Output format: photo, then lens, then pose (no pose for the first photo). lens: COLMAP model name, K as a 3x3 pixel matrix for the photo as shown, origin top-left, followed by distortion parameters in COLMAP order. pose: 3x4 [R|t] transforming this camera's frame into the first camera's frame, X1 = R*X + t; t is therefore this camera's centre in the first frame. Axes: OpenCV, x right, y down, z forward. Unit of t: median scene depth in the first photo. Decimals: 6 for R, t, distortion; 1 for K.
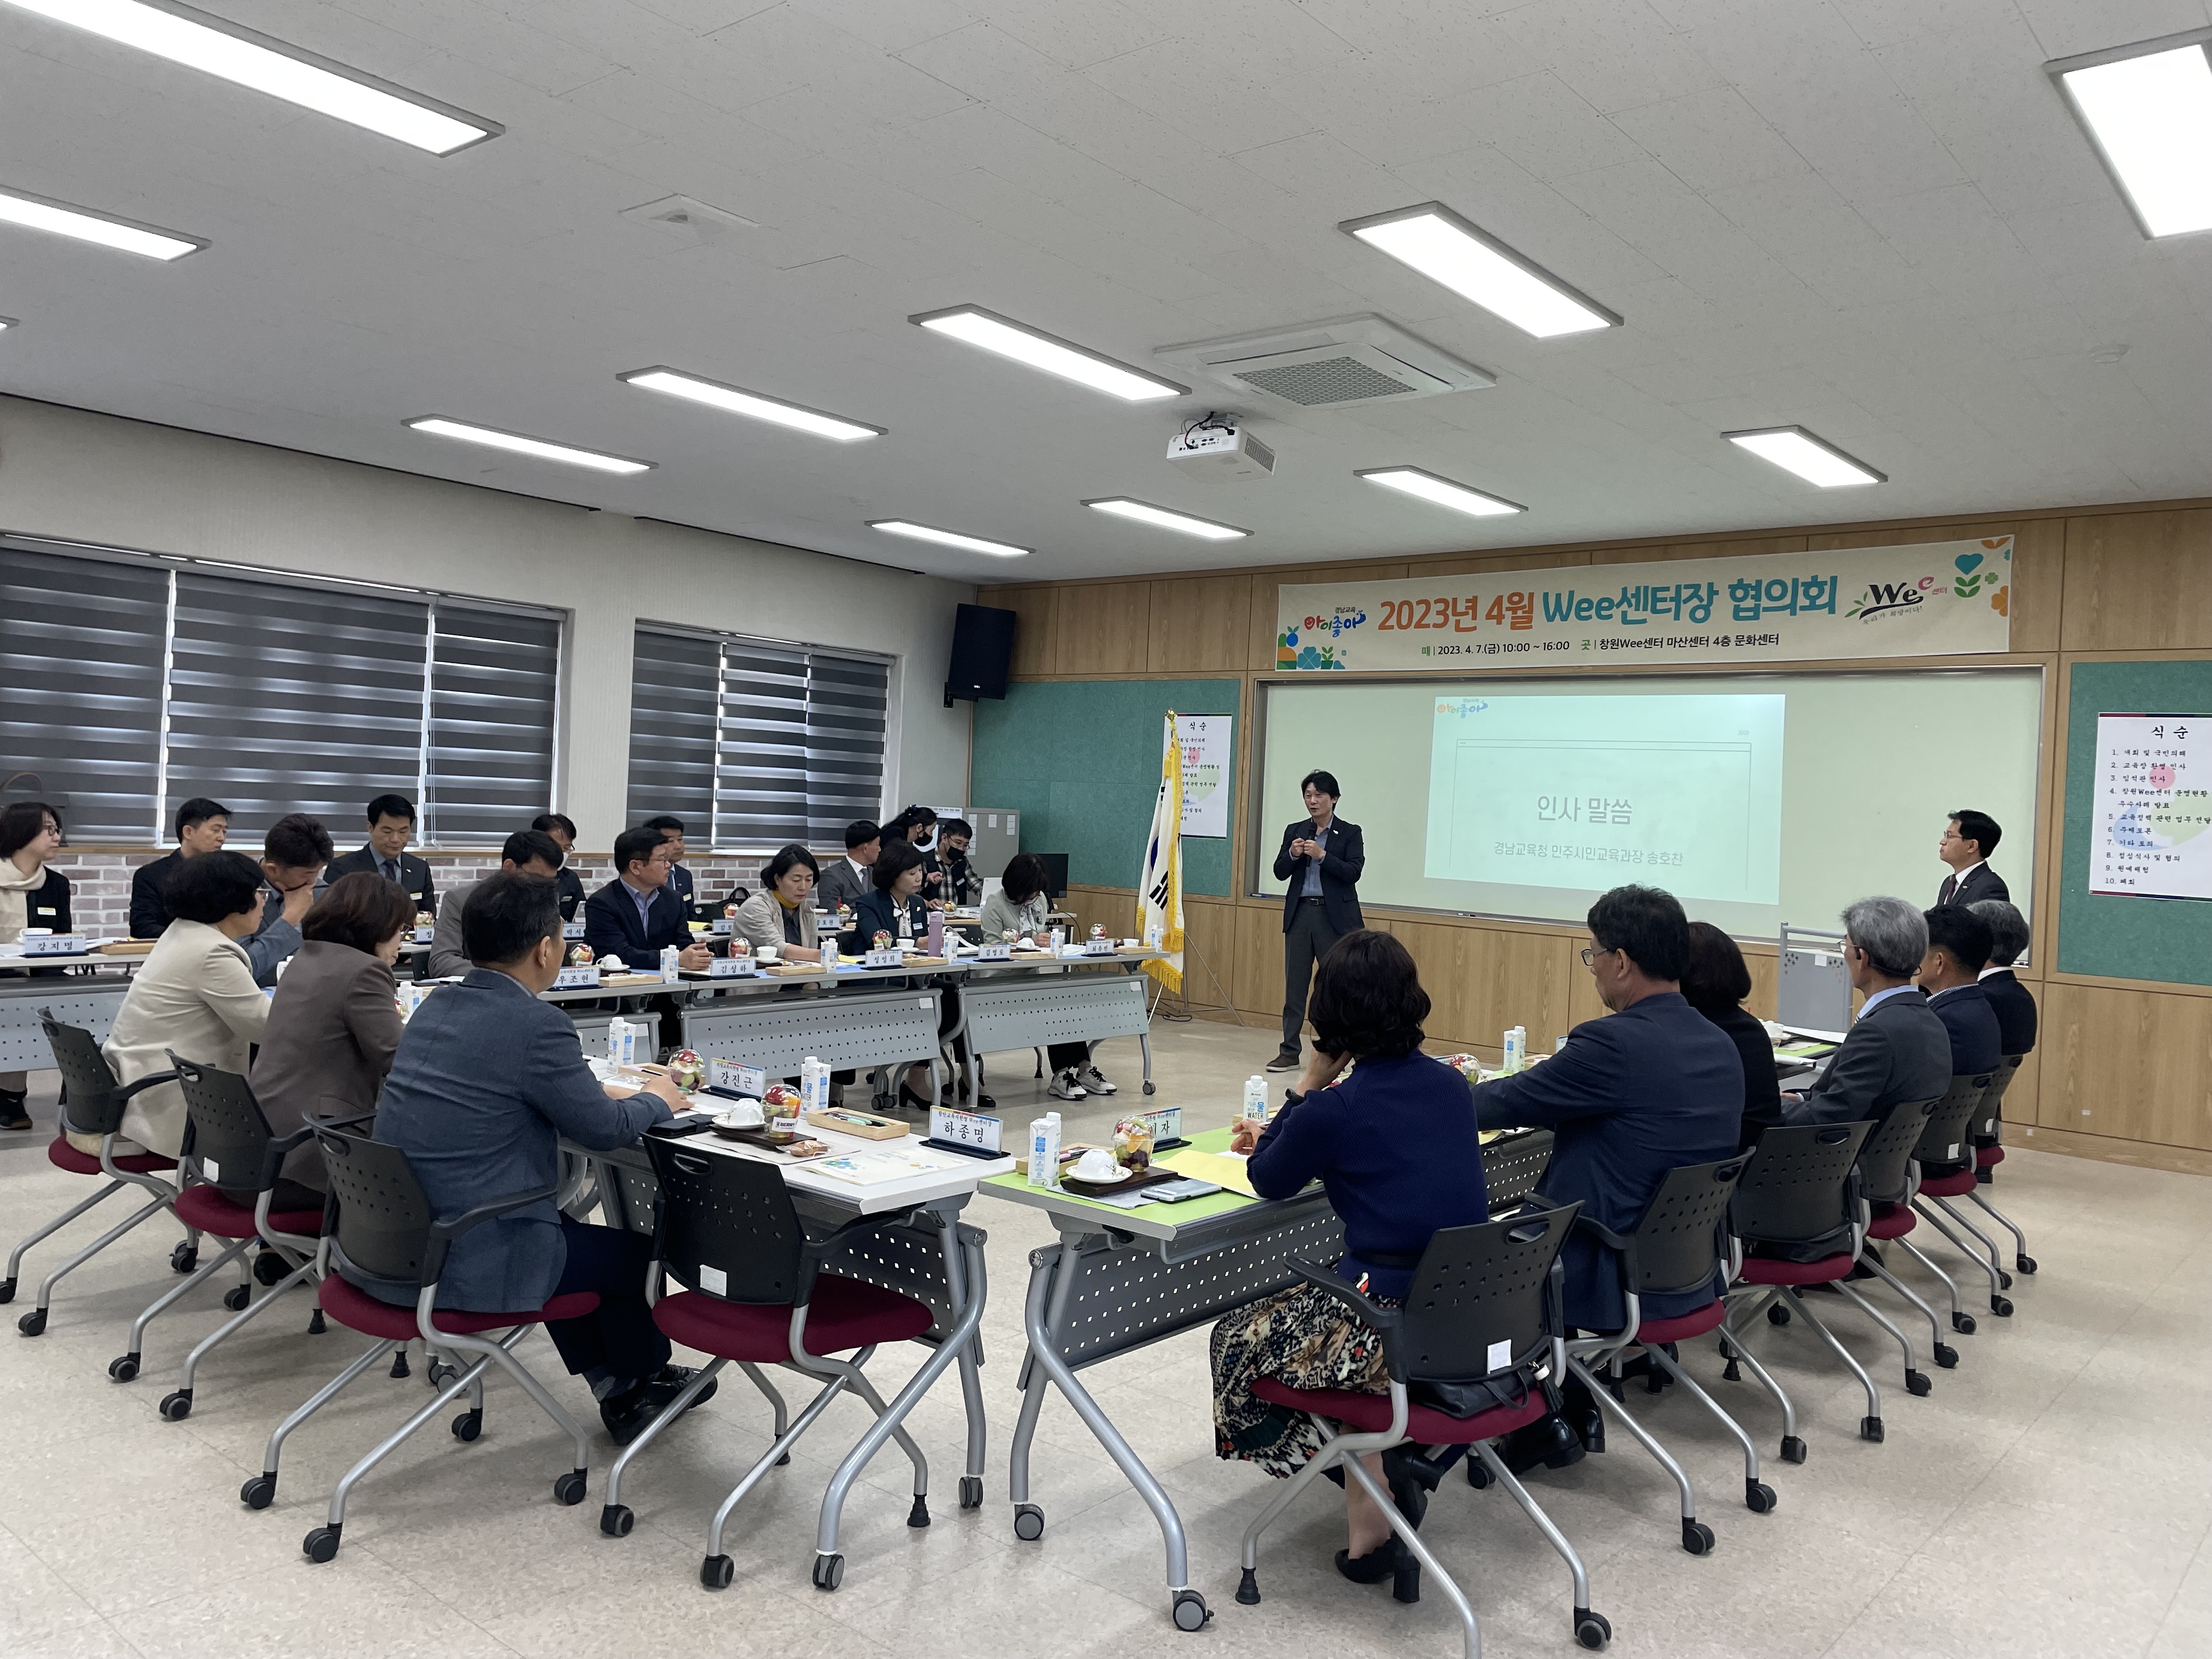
lens RADIAL K [[1675.0, 0, 1085.7], [0, 1675.0, 830.1], [0, 0, 1]] dist [0.097226, -0.073352]
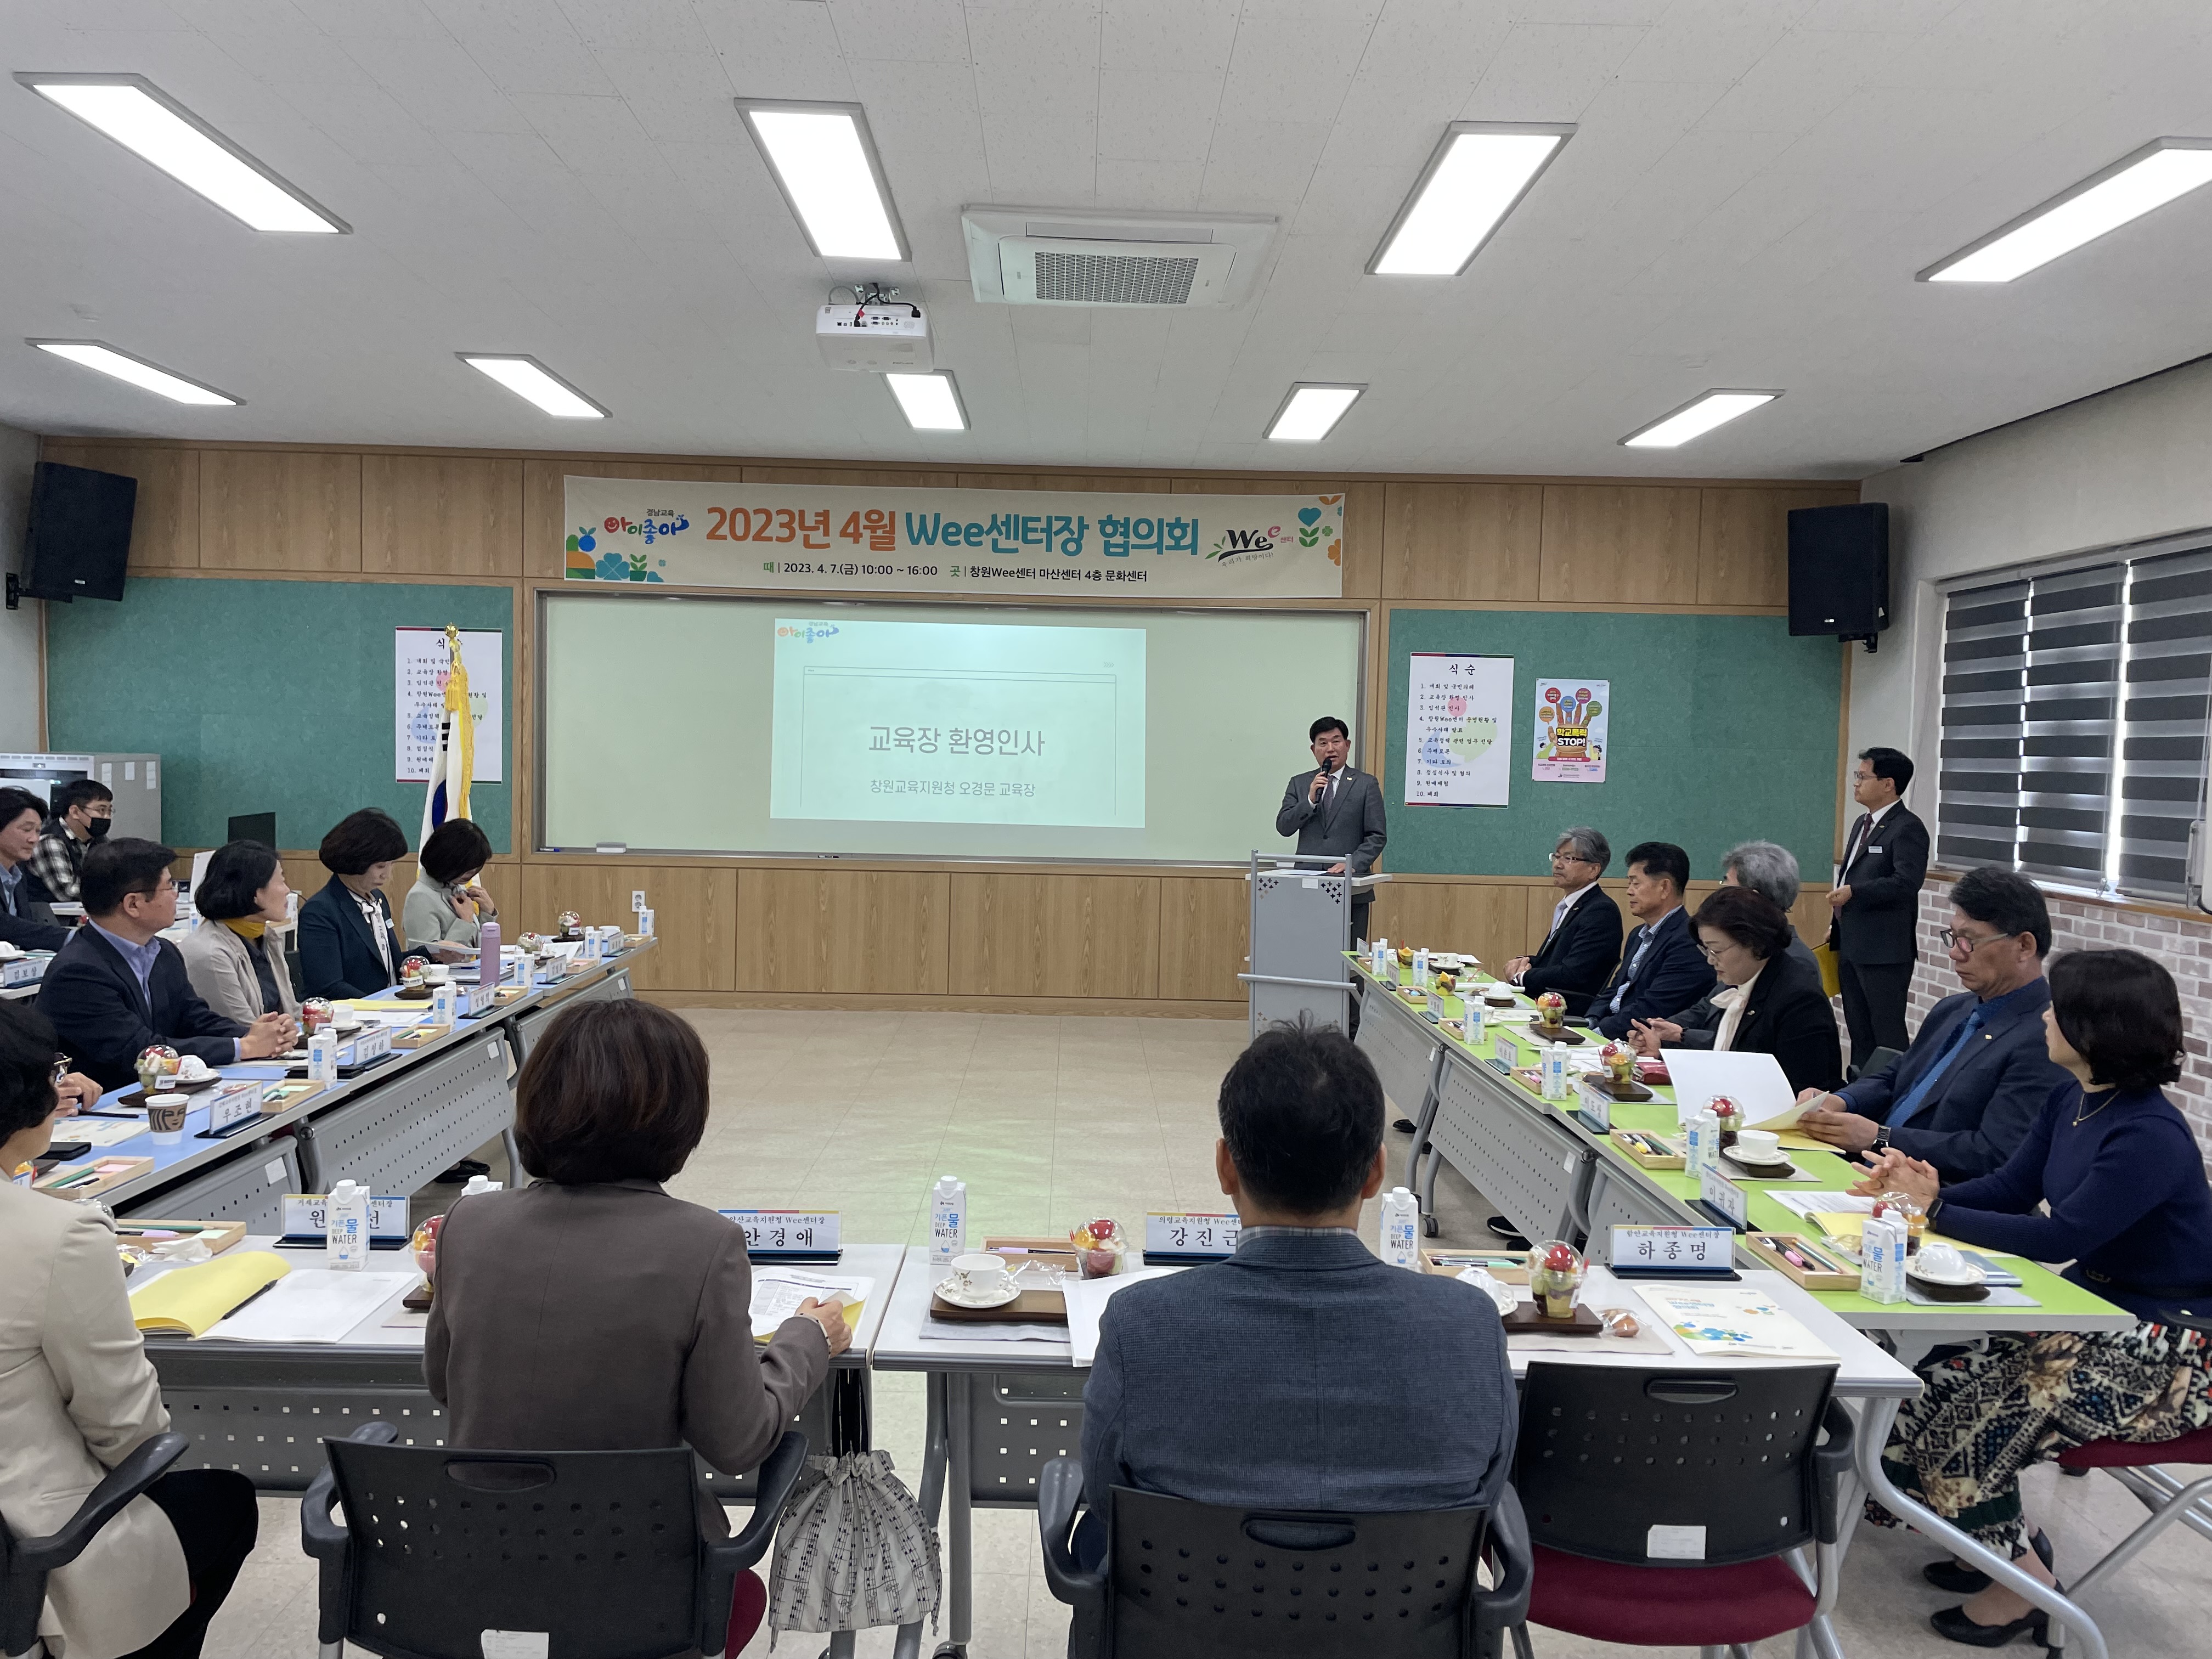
lens RADIAL K [[1675.0, 0, 1103.3], [0, 1675.0, 846.0], [0, 0, 1]] dist [0.097226, -0.073352]
pose [[0.753968, -0.072136, 0.652939, -0.288386], [0.024486, 0.996348, 0.081801, -0.029828], [-0.656455, -0.045687, 0.752980, 0.215738]]
